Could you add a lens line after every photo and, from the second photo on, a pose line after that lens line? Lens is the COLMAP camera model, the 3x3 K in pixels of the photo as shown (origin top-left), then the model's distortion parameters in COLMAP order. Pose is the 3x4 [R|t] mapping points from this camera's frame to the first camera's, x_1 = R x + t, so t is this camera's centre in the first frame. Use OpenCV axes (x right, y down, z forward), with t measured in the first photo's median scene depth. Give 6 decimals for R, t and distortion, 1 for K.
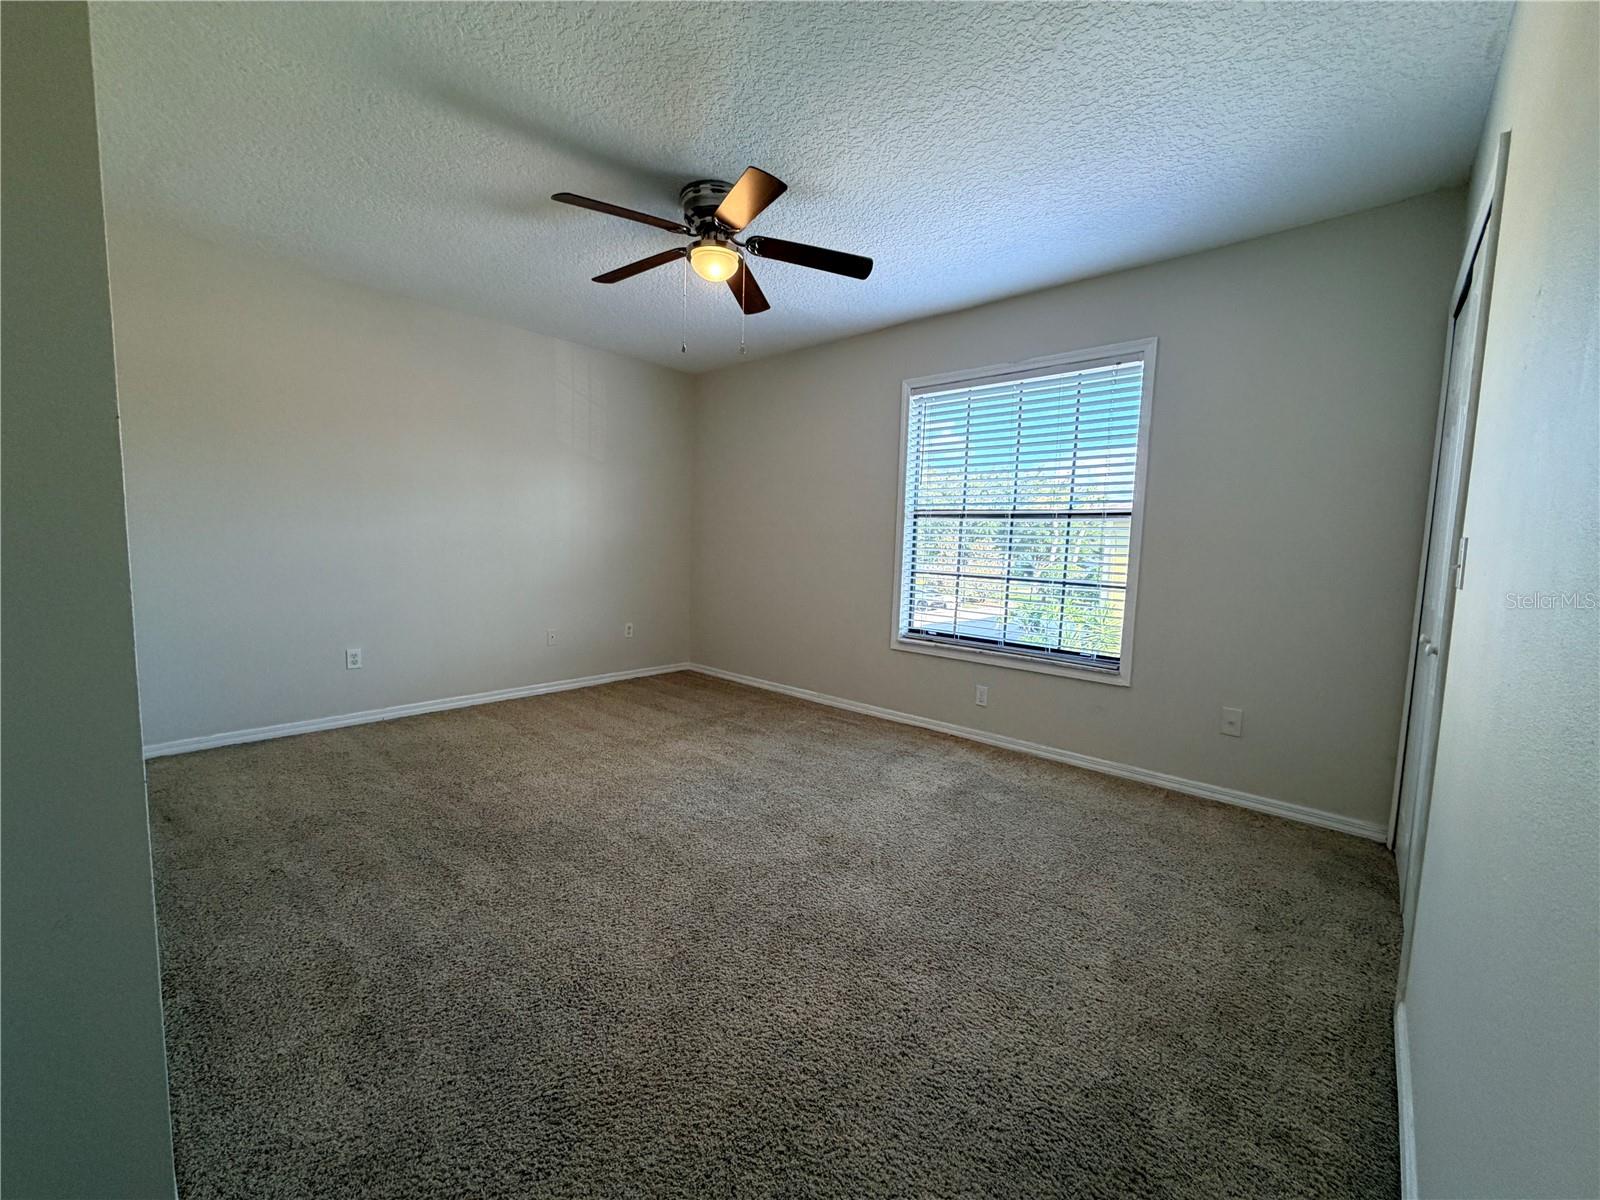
lens RADIAL K [[638.4, 0, 794.9], [0, 638.4, 603.5], [0, 0, 1]] dist [-0.001681, -0.000137]
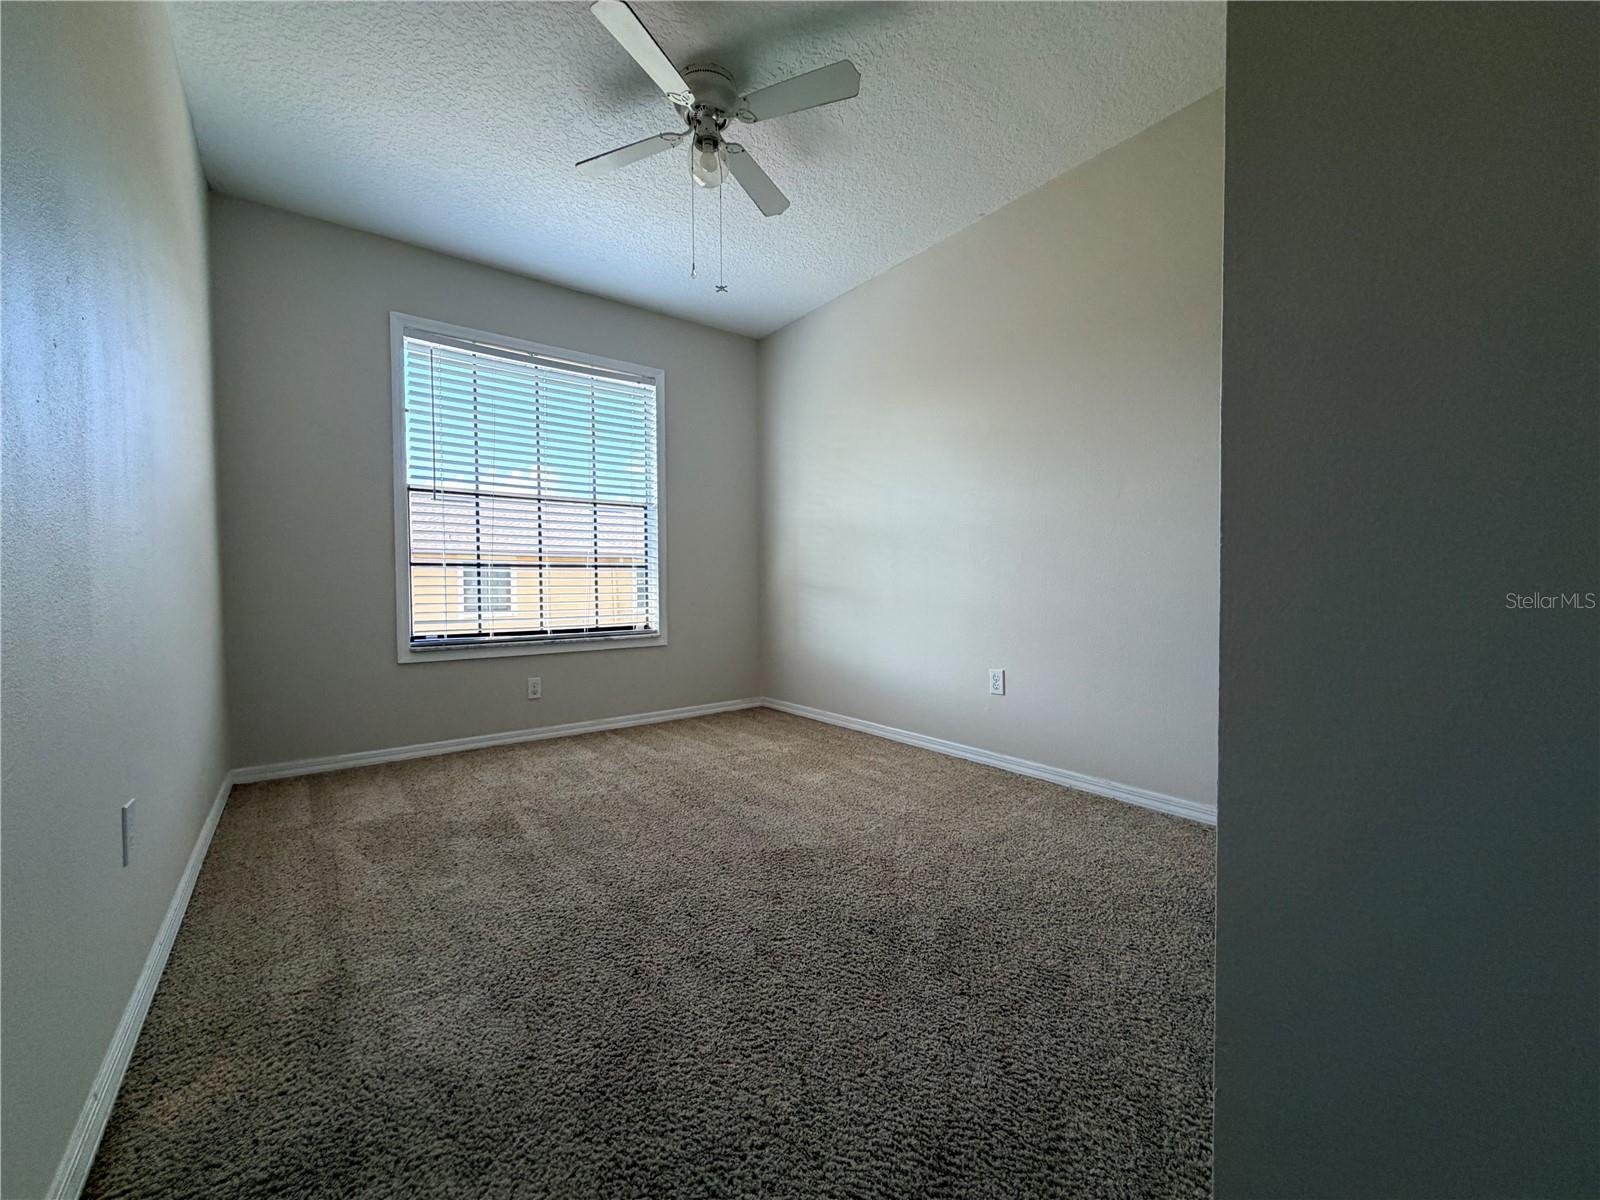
lens RADIAL K [[637.5, 0, 802.1], [0, 637.5, 592.6], [0, 0, 1]] dist [-0.000678, -0.000017]
pose [[0.126500, -0.110384, 0.985806, -0.620795], [0.061377, 0.992756, 0.103286, -0.078373], [-0.990066, 0.047440, 0.132359, 0.499565]]
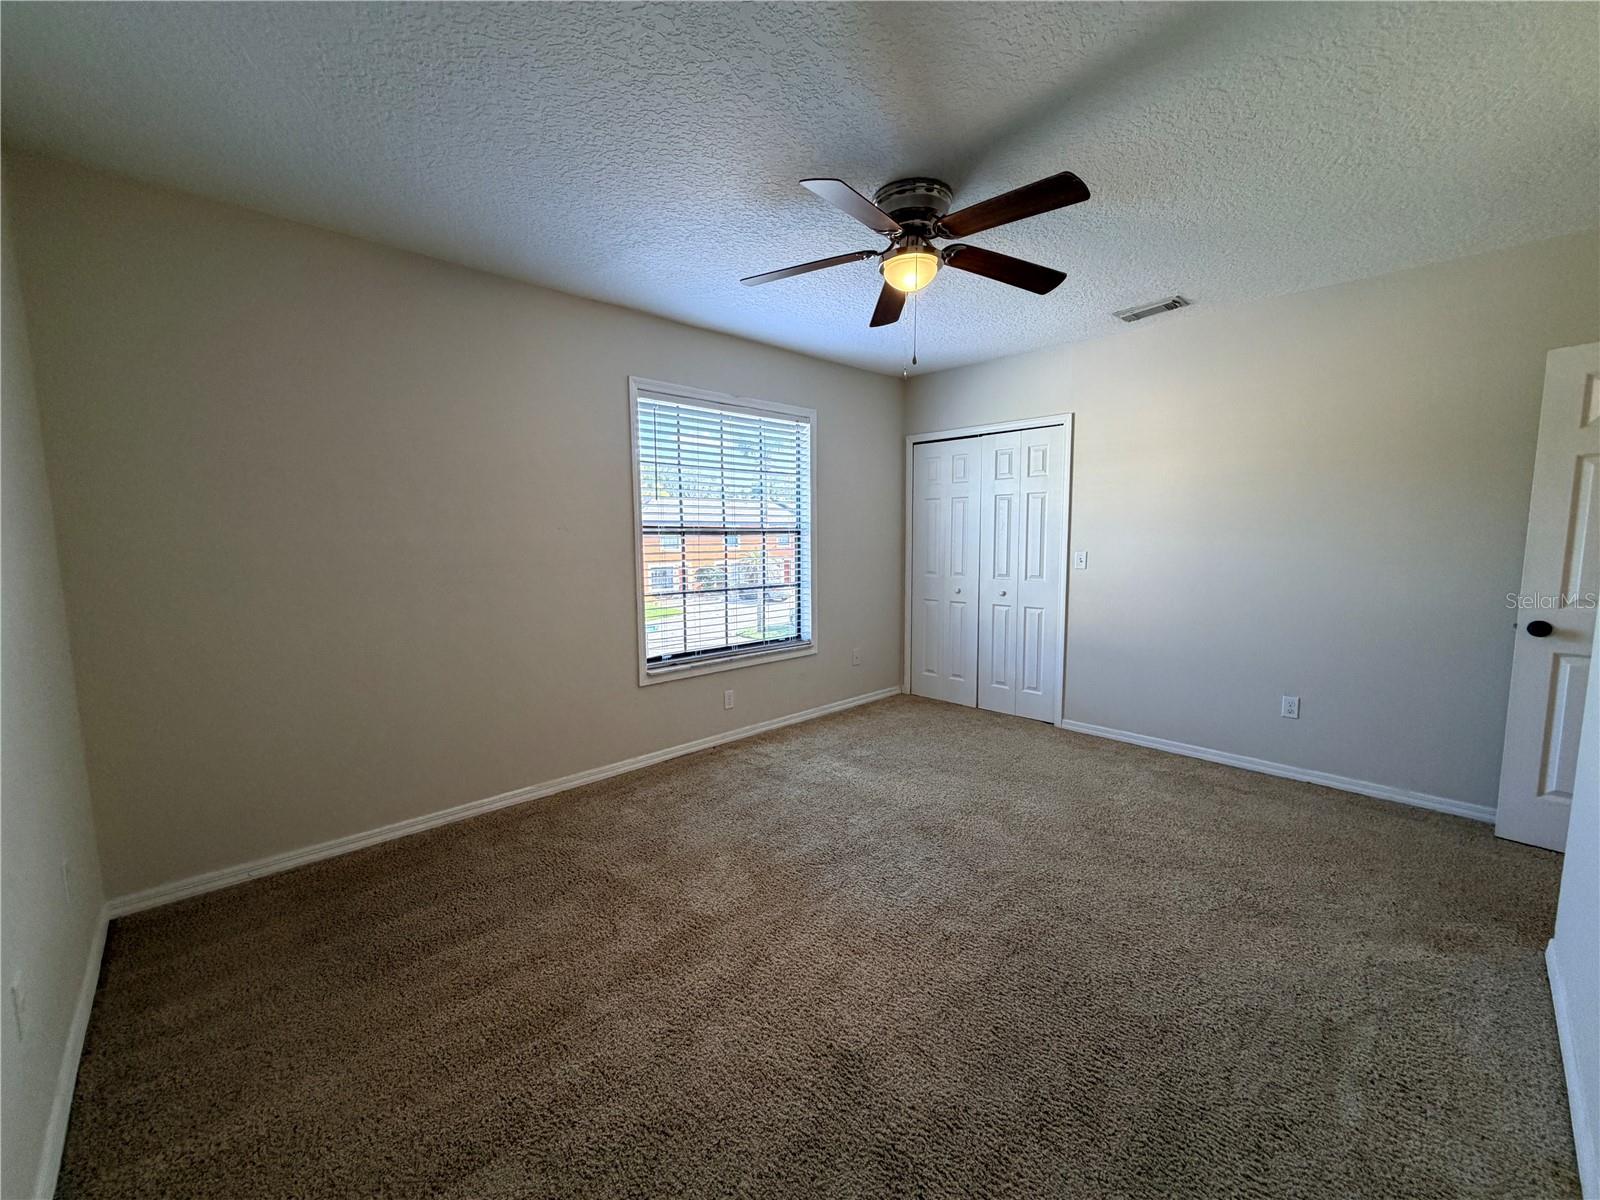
lens RADIAL K [[638.4, 0, 794.9], [0, 638.4, 603.5], [0, 0, 1]] dist [-0.001681, -0.000137]
pose [[0.072930, -0.133043, 0.988423, -0.800251], [0.109008, 0.986188, 0.124699, -0.149113], [-0.991362, 0.098652, 0.086425, 0.838938]]
